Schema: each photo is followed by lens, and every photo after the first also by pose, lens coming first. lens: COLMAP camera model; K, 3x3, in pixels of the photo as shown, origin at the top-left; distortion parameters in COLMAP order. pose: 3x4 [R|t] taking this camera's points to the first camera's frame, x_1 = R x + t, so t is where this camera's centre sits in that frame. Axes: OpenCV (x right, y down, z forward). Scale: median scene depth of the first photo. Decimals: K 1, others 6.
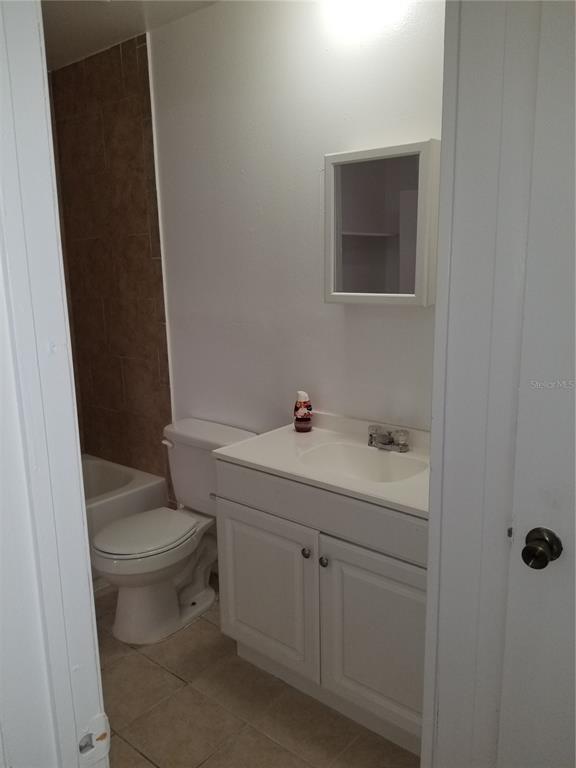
lens RADIAL K [[594.2, 0, 288.0], [0, 594.2, 384.0], [0, 0, 1]] dist [0.057000, -0.102455]
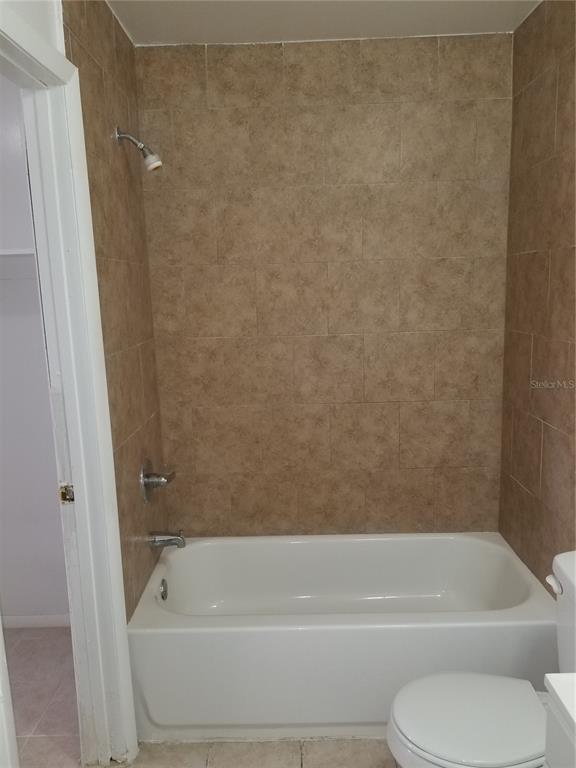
lens RADIAL K [[594.2, 0, 288.0], [0, 594.2, 384.0], [0, 0, 1]] dist [0.057000, -0.102455]
pose [[0.626275, 0.131077, -0.768504, 0.064898], [-0.141583, 0.988495, 0.053219, -0.086550], [0.766638, 0.075477, 0.637628, 0.340135]]
